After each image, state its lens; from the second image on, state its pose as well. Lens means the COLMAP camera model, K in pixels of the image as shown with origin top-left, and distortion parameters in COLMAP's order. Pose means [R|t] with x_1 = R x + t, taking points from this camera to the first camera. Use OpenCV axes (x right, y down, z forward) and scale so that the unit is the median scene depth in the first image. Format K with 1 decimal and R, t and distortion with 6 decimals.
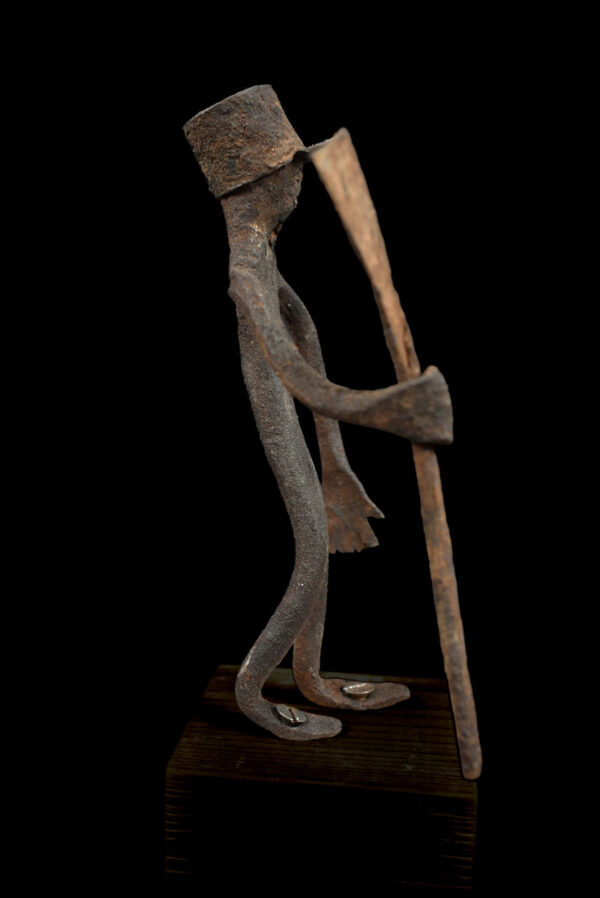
lens RADIAL K [[1180.8, 0, 300.0], [0, 1180.8, 449.0], [0, 0, 1]] dist [-0.042880, -0.006103]
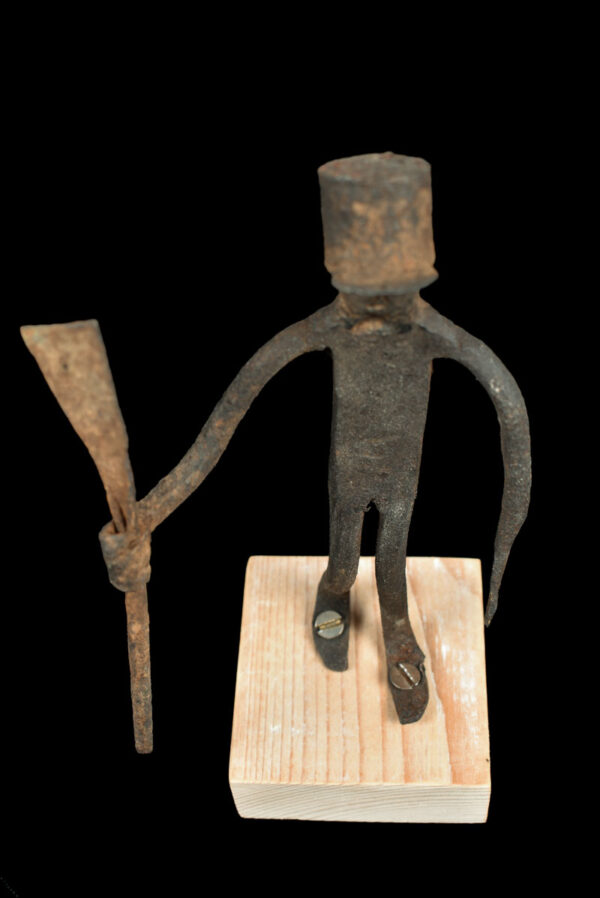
lens RADIAL K [[1180.8, 0, 300.0], [0, 1180.8, 449.0], [0, 0, 1]] dist [-0.042880, -0.006103]
pose [[0.056101, 0.771649, -0.633570, 0.628773], [-0.110748, 0.635462, 0.764148, -0.814337], [0.992264, 0.027297, 0.121109, 0.880073]]
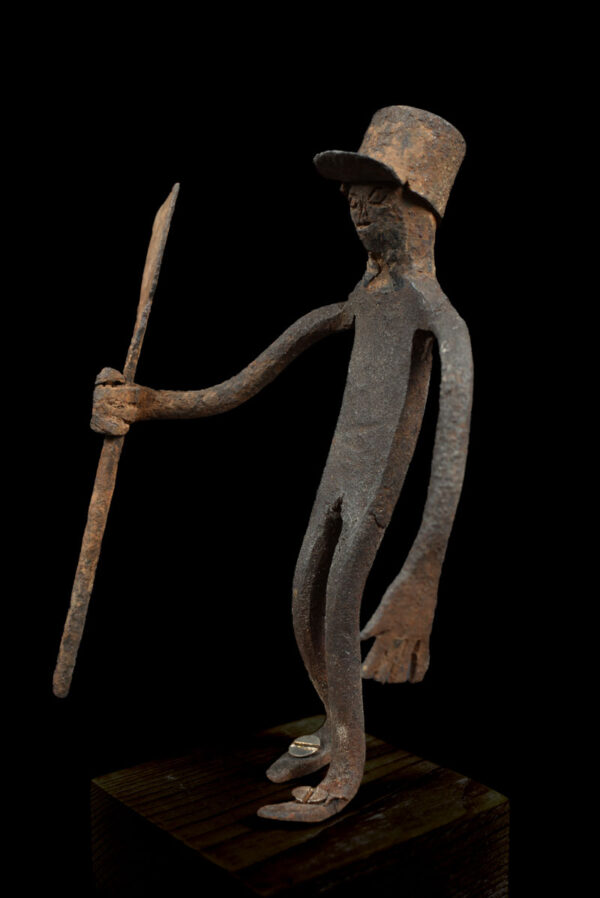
lens RADIAL K [[1180.8, 0, 300.0], [0, 1180.8, 449.0], [0, 0, 1]] dist [-0.042880, -0.006103]
pose [[-0.718329, 0.061935, -0.692941, 0.709442], [-0.147391, 0.959872, 0.238584, -0.267375], [0.679911, 0.273516, -0.680375, 1.706592]]
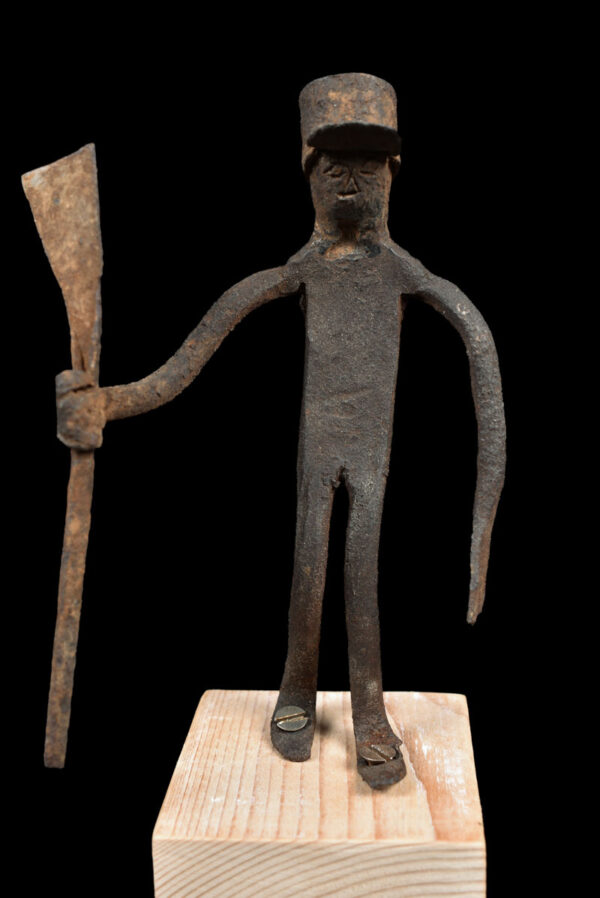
lens RADIAL K [[1180.8, 0, 300.0], [0, 1180.8, 449.0], [0, 0, 1]] dist [-0.042880, -0.006103]
pose [[0.029783, 0.201799, -0.978974, 0.974929], [-0.155914, 0.968358, 0.194867, -0.200883], [0.987321, 0.146832, 0.060304, 0.973795]]
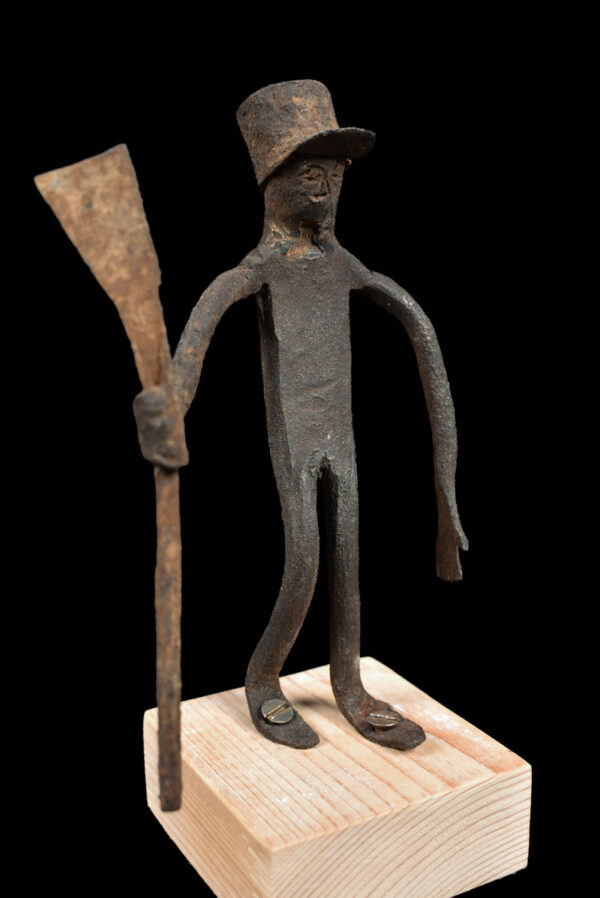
lens RADIAL K [[1180.8, 0, 300.0], [0, 1180.8, 449.0], [0, 0, 1]] dist [-0.042880, -0.006103]
pose [[0.576981, 0.165751, -0.799762, 0.822051], [-0.119952, 0.985770, 0.117763, -0.125273], [0.807901, 0.027987, 0.588653, 0.443396]]
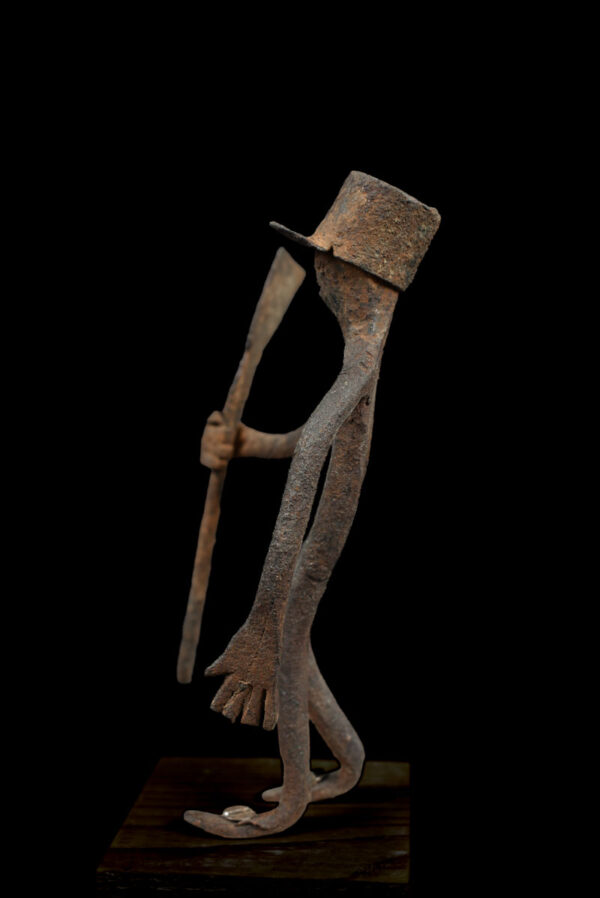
lens RADIAL K [[1180.8, 0, 300.0], [0, 1180.8, 449.0], [0, 0, 1]] dist [-0.042880, -0.006103]
pose [[-0.999662, -0.024929, 0.007360, 0.003951], [-0.021631, 0.954868, 0.296243, -0.387232], [-0.014413, 0.295984, -0.955084, 2.034860]]
